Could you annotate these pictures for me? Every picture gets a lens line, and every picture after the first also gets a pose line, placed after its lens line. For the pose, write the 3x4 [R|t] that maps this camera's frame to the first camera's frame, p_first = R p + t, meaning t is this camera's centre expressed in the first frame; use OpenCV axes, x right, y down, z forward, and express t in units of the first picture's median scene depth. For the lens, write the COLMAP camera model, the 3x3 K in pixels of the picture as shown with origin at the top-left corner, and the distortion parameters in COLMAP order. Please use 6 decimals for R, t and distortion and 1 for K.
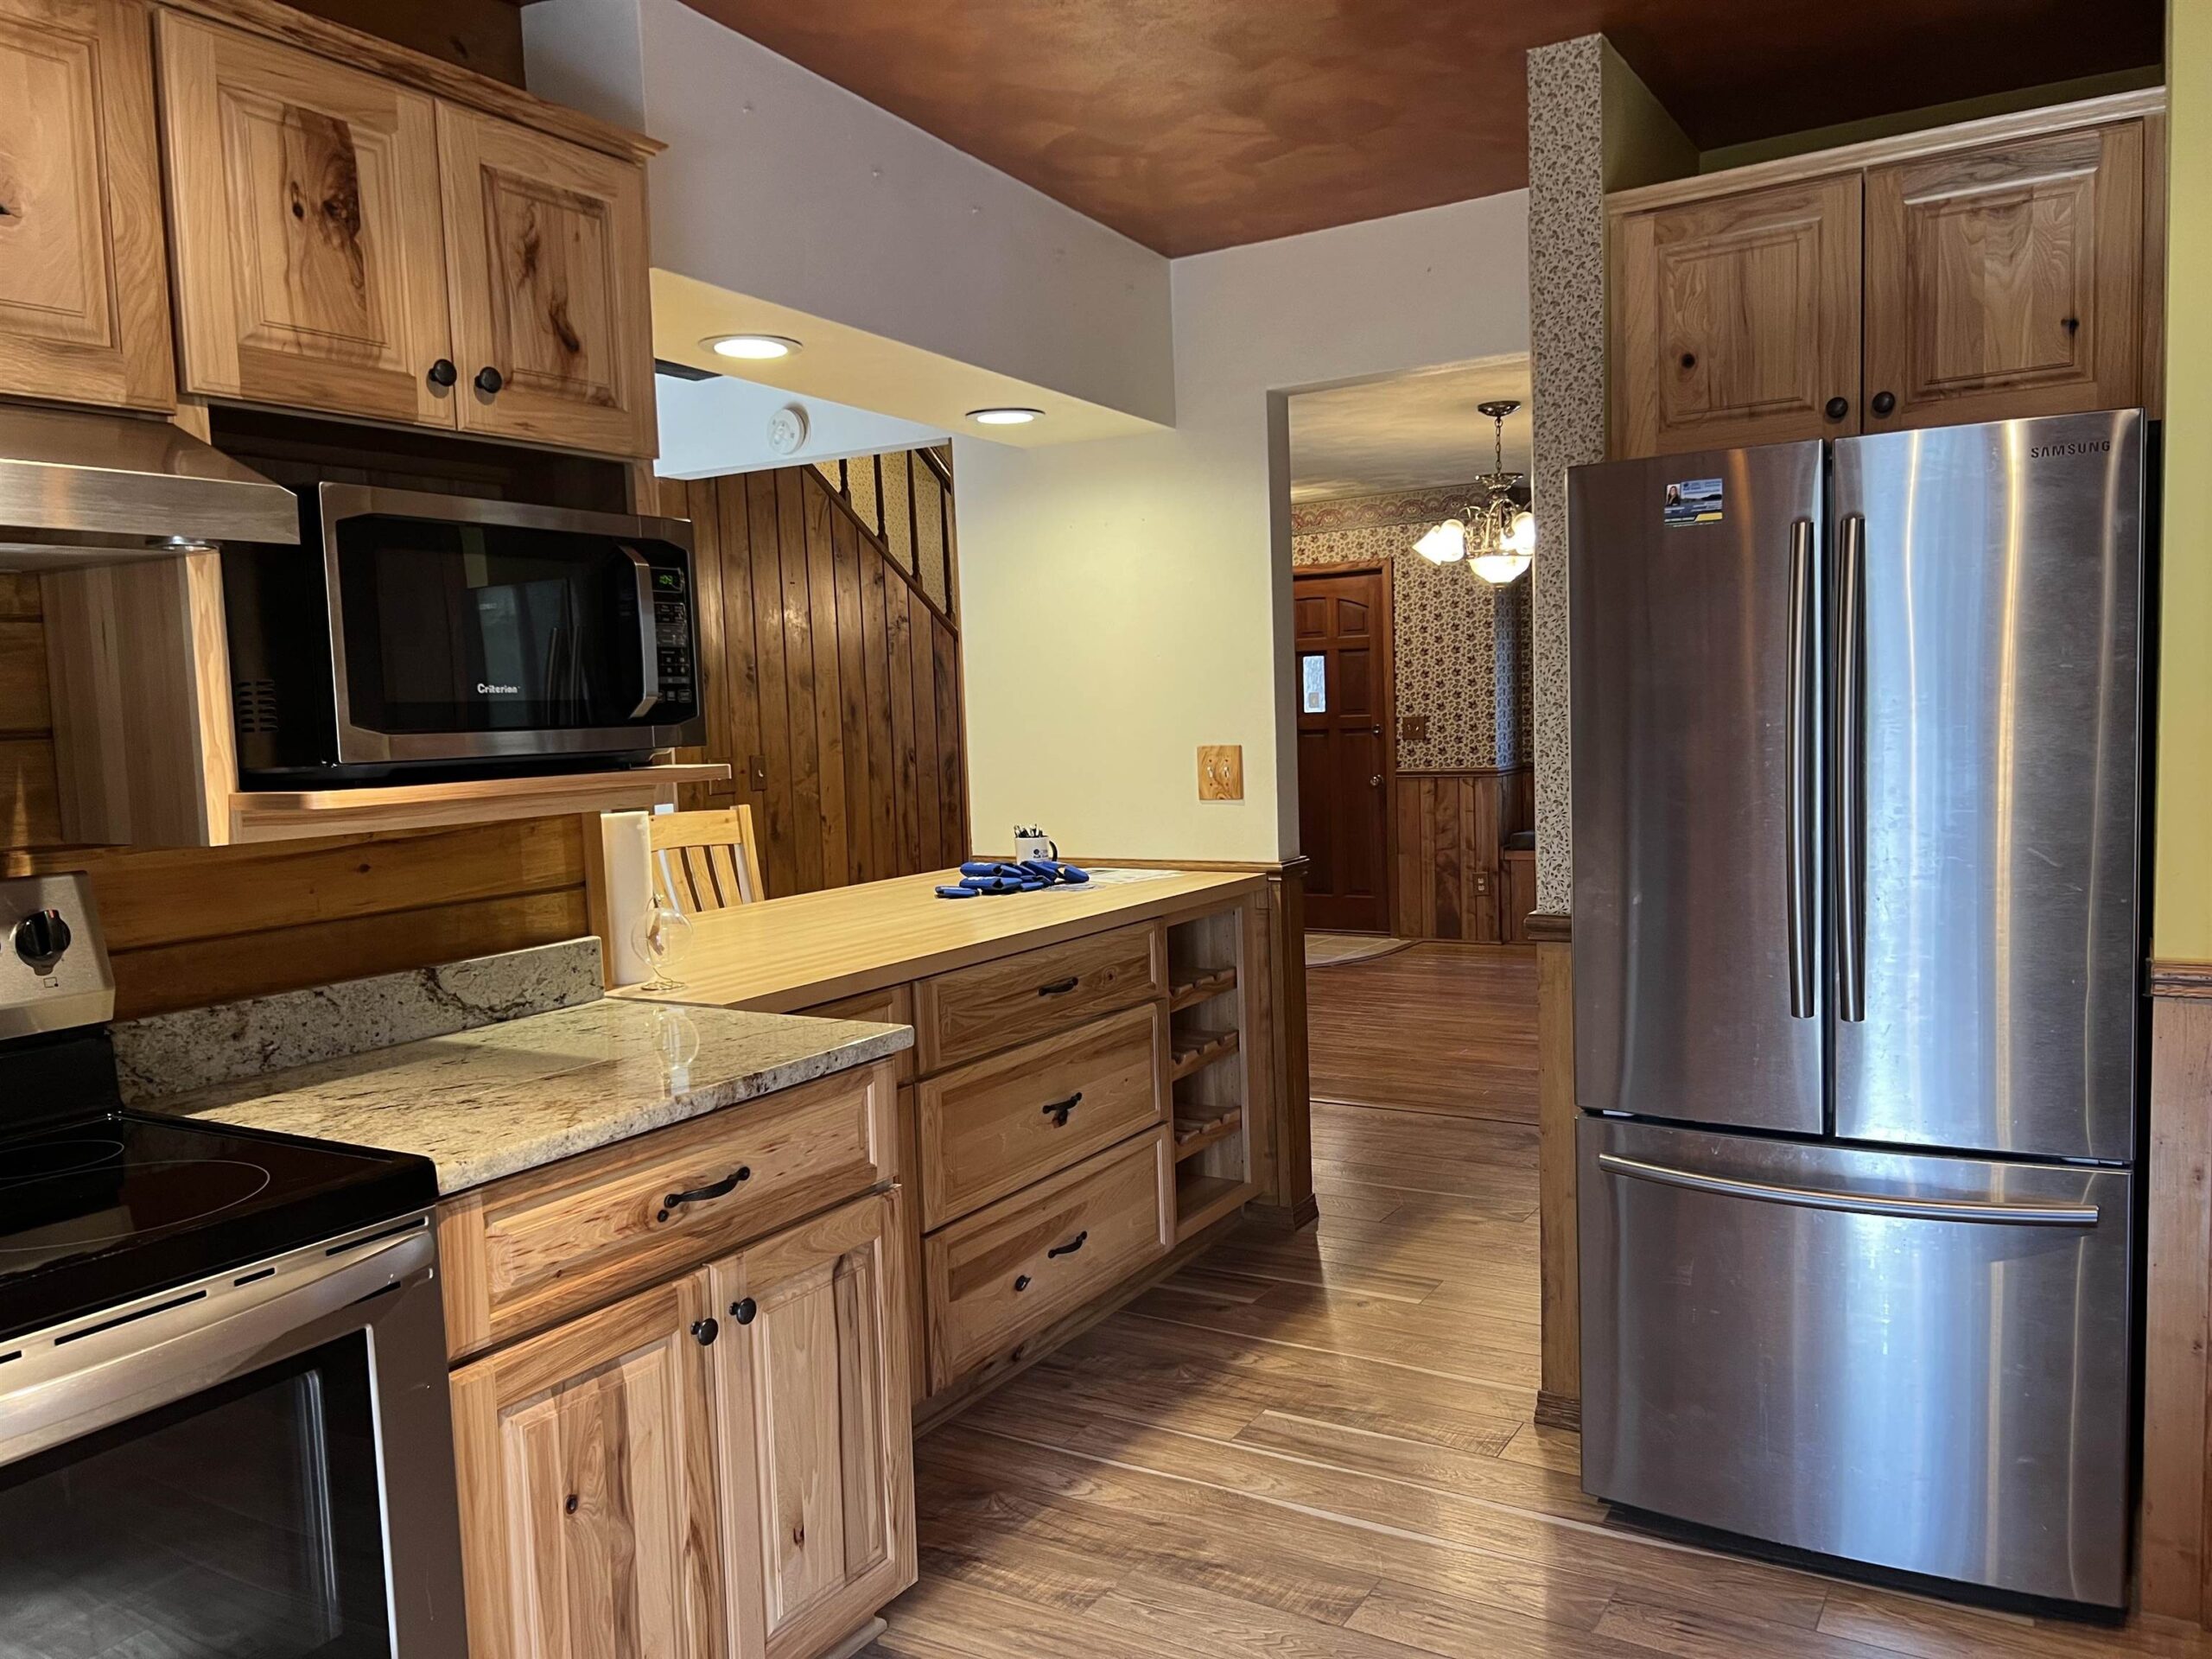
lens RADIAL K [[1652.4, 0, 1091.5], [0, 1652.4, 842.4], [0, 0, 1]] dist [0.029360, -0.035318]
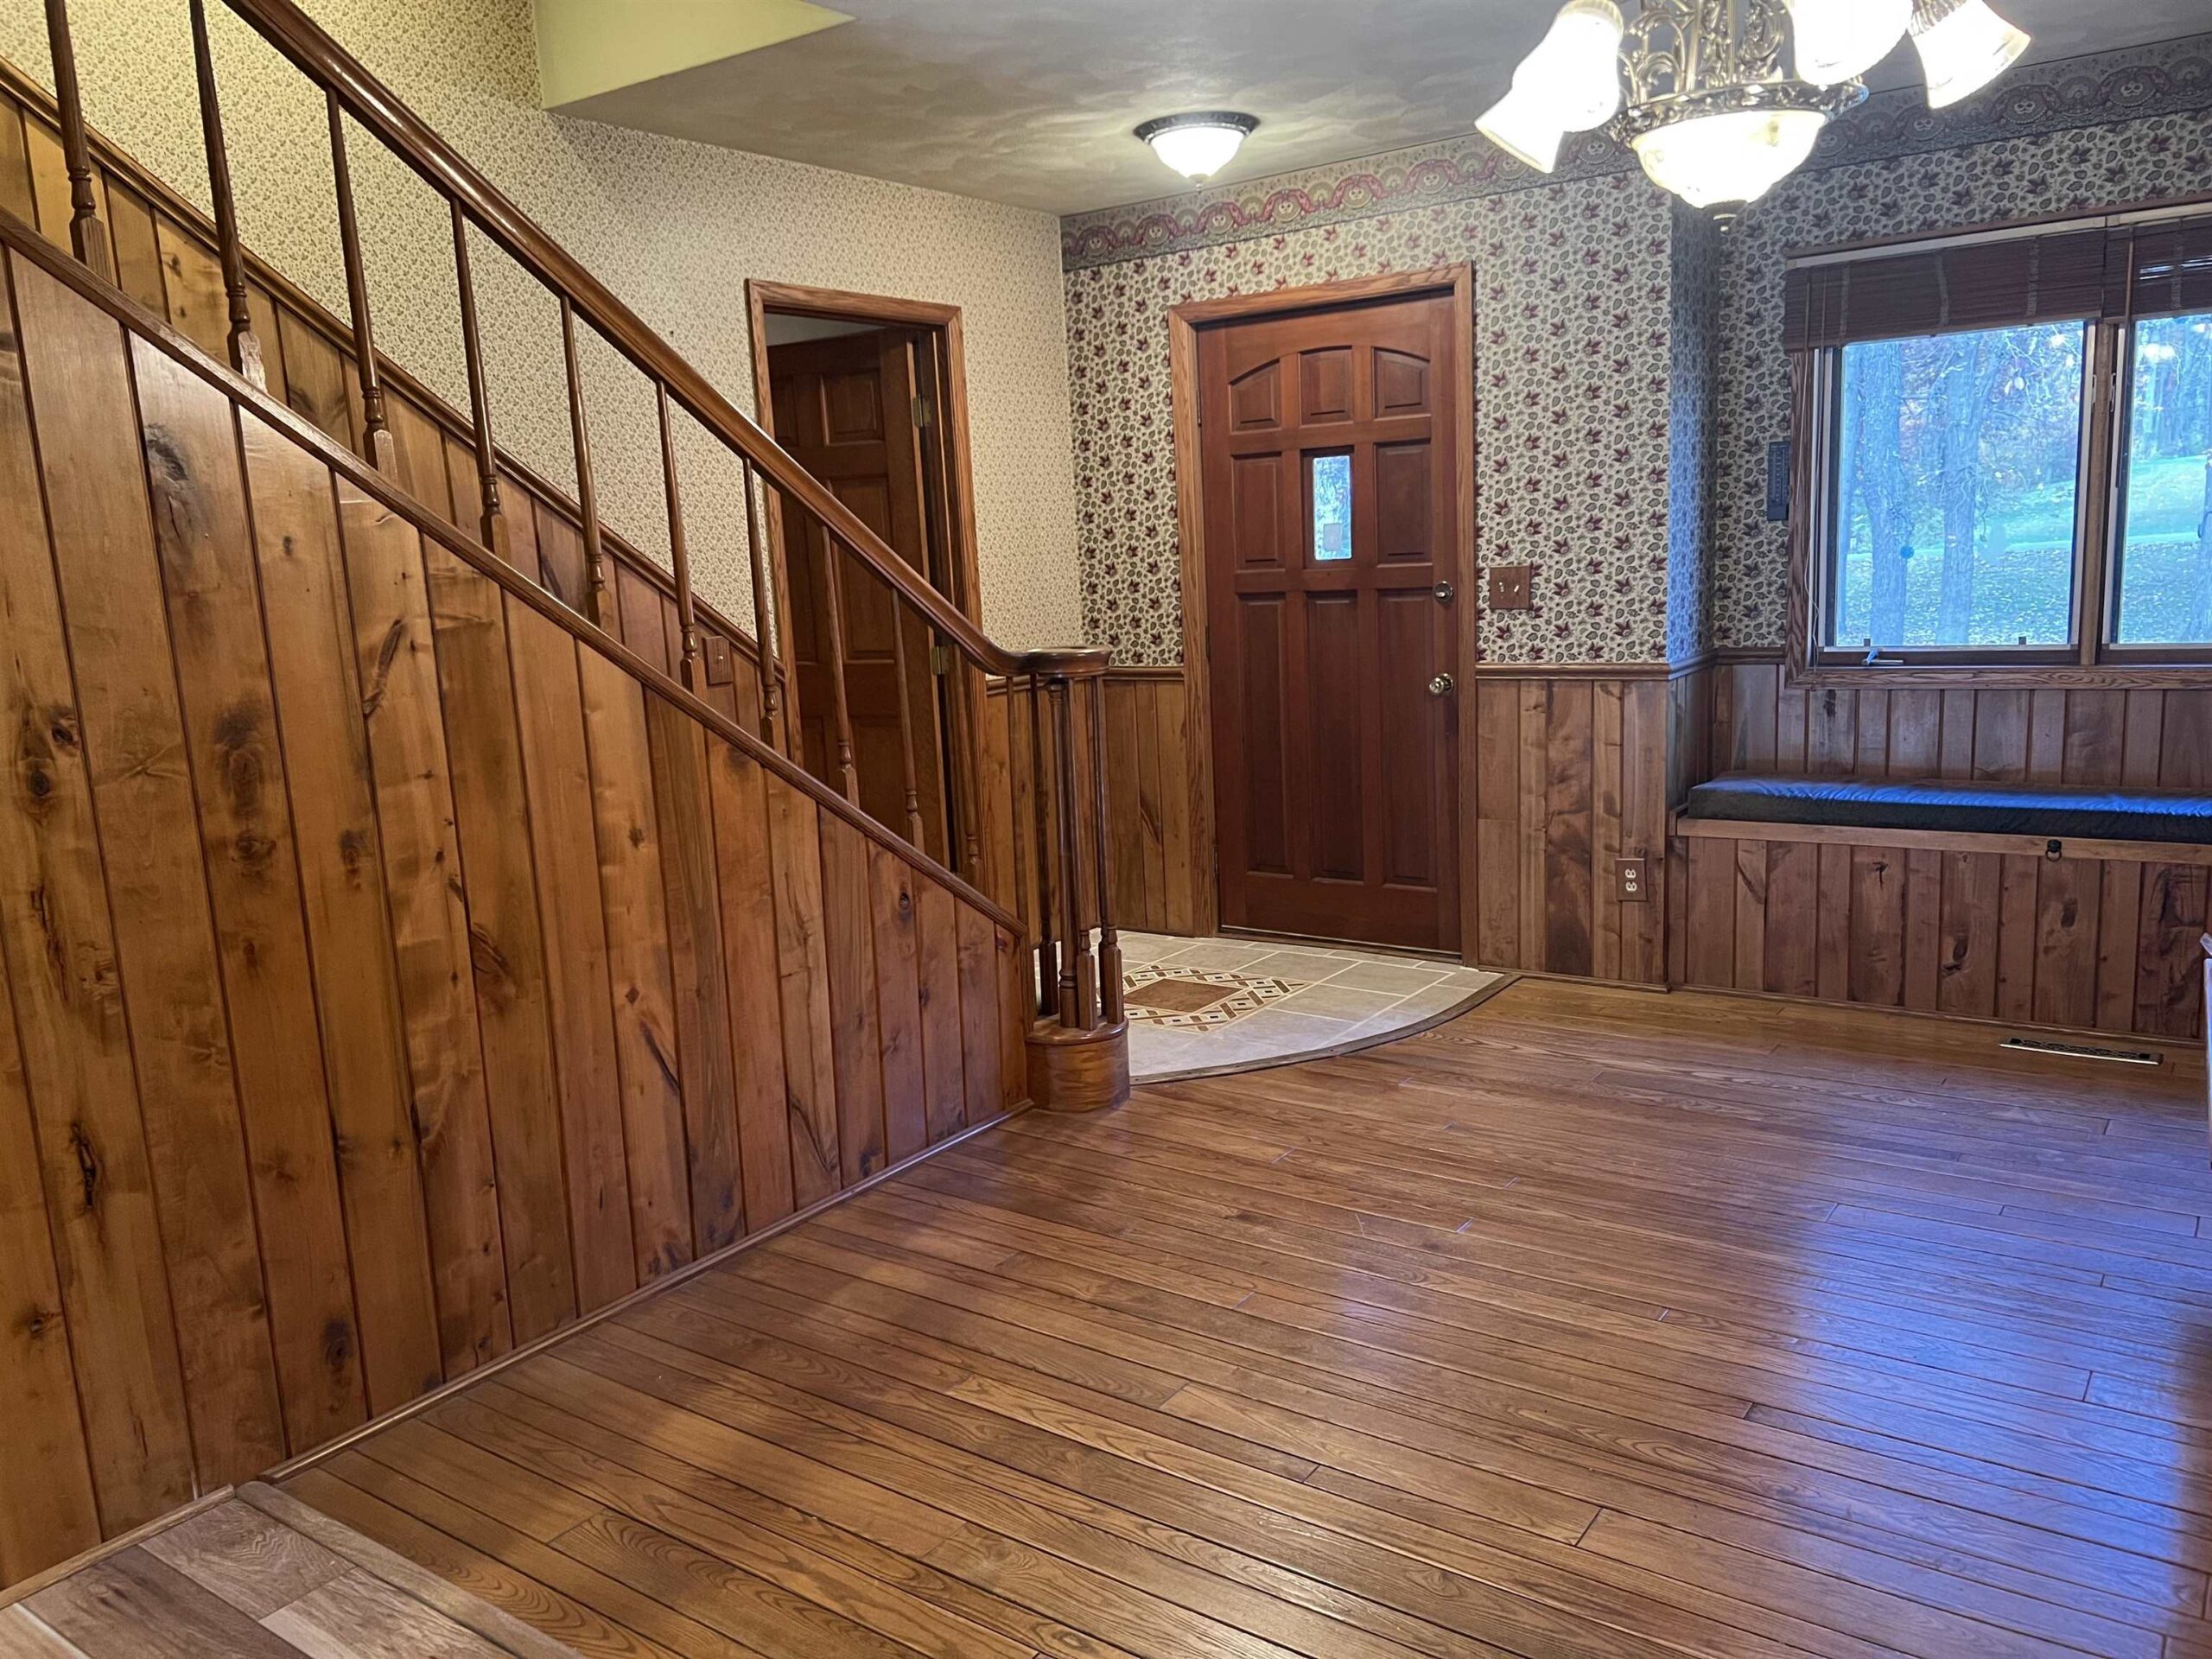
lens RADIAL K [[1652.4, 0, 1104.6], [0, 1652.4, 835.7], [0, 0, 1]] dist [0.029360, -0.035318]
pose [[0.997743, -0.002204, -0.067108, 0.099263], [0.008837, 0.995076, 0.098716, -0.043275], [0.066560, -0.099086, 0.992850, 0.448498]]
